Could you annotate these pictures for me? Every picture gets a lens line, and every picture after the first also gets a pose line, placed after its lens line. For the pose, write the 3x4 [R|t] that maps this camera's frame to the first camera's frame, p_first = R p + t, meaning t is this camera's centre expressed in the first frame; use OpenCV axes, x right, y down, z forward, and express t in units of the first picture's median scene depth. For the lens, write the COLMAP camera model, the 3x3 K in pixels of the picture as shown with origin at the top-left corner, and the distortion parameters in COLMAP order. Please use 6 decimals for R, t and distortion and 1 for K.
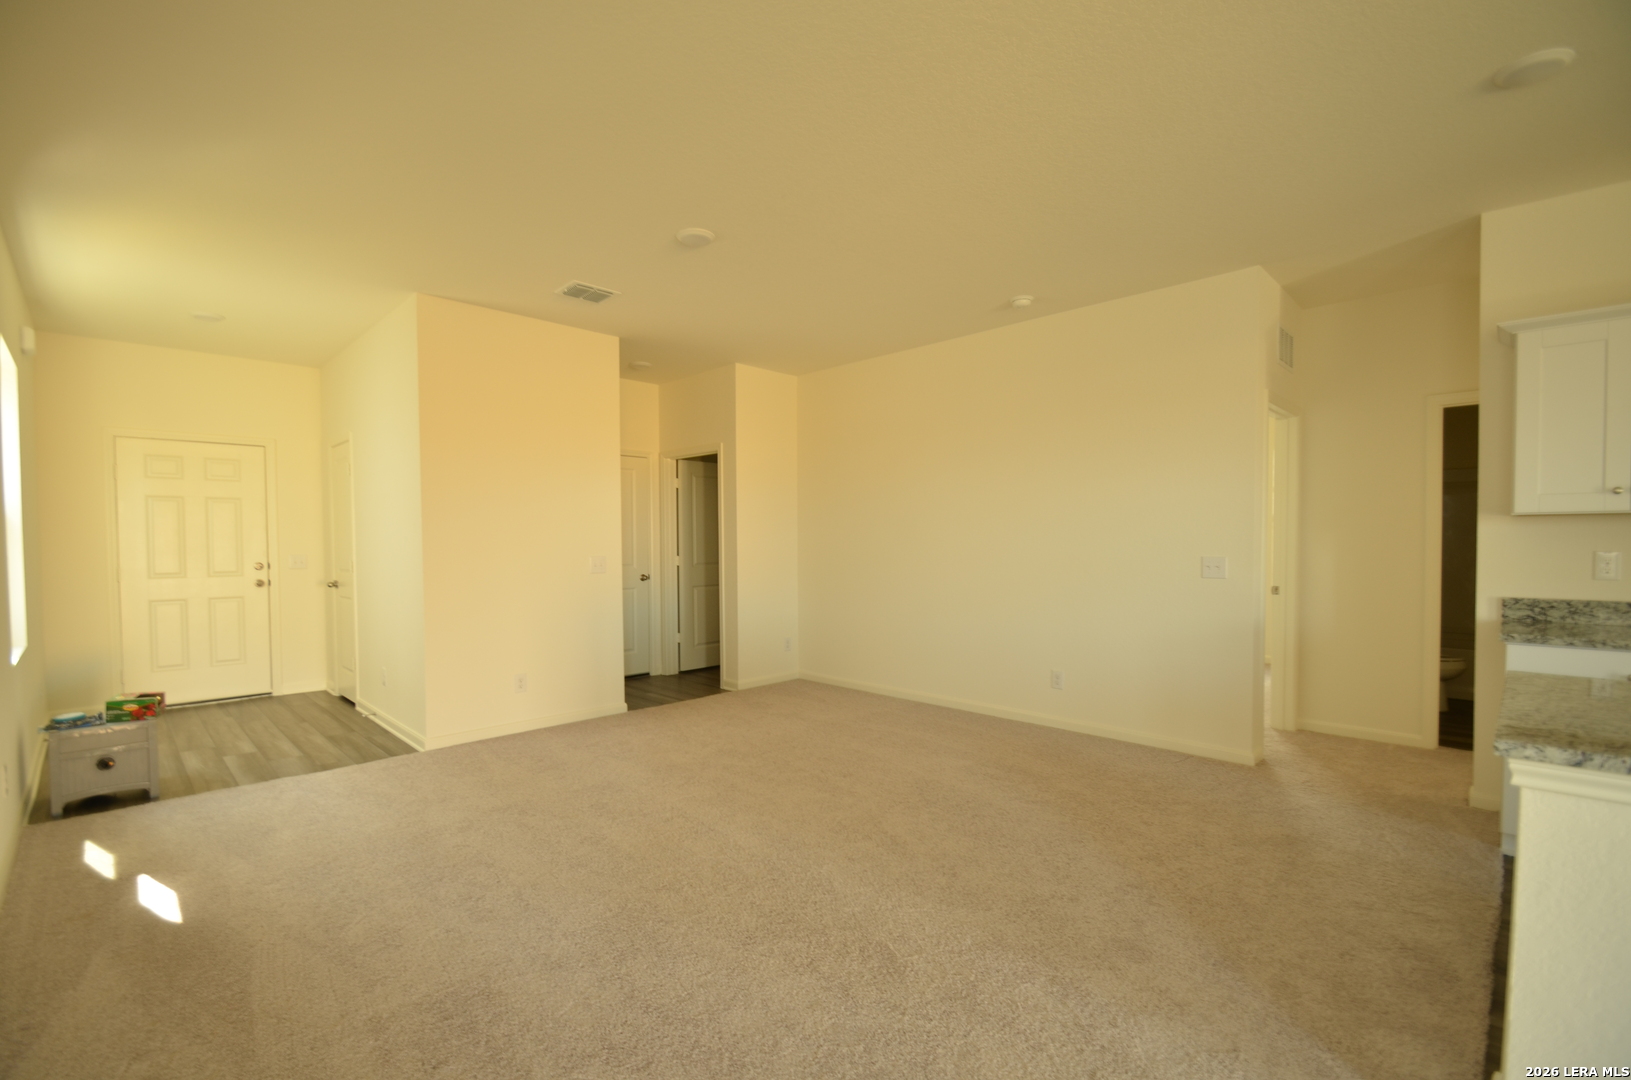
lens RADIAL K [[716.0, 0, 817.2], [0, 716.0, 544.9], [0, 0, 1]] dist [-0.000404, -0.000729]
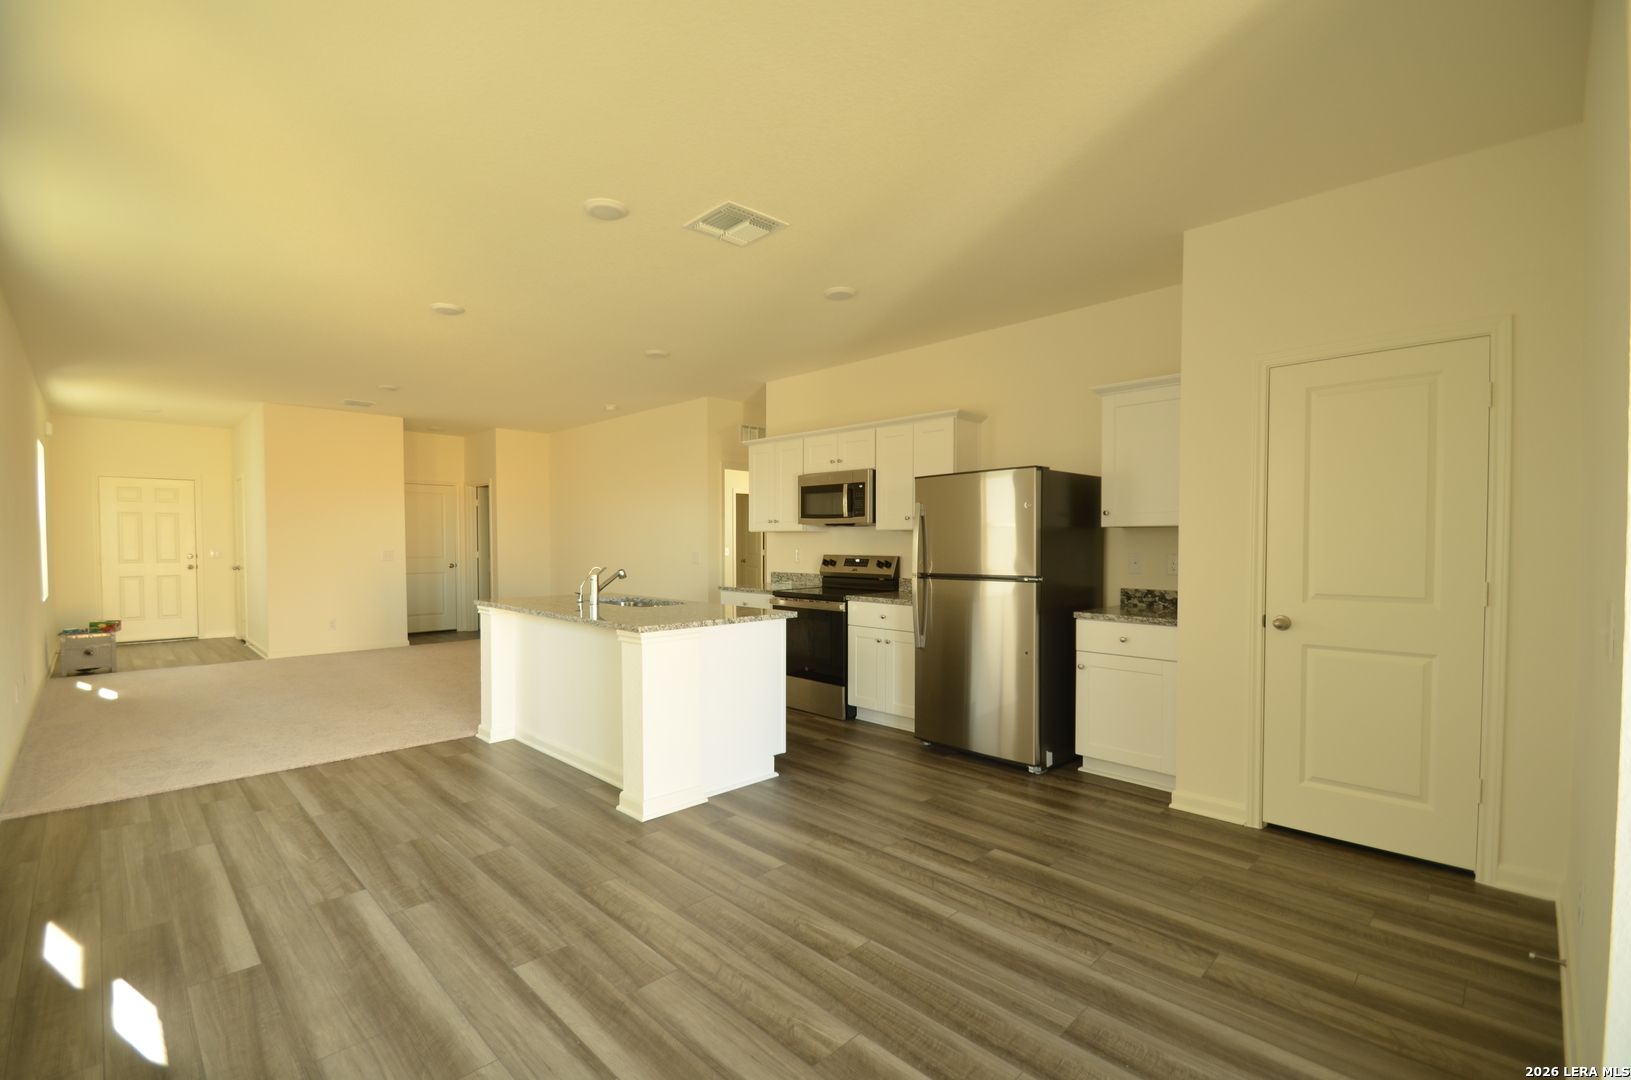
lens RADIAL K [[716.0, 0, 813.8], [0, 716.0, 542.7], [0, 0, 1]] dist [-0.000404, -0.000729]
pose [[0.999985, 0.005487, -0.000392, 0.622780], [-0.005489, 0.999972, -0.005029, 0.000348], [0.000364, 0.005032, 0.999987, -0.603579]]
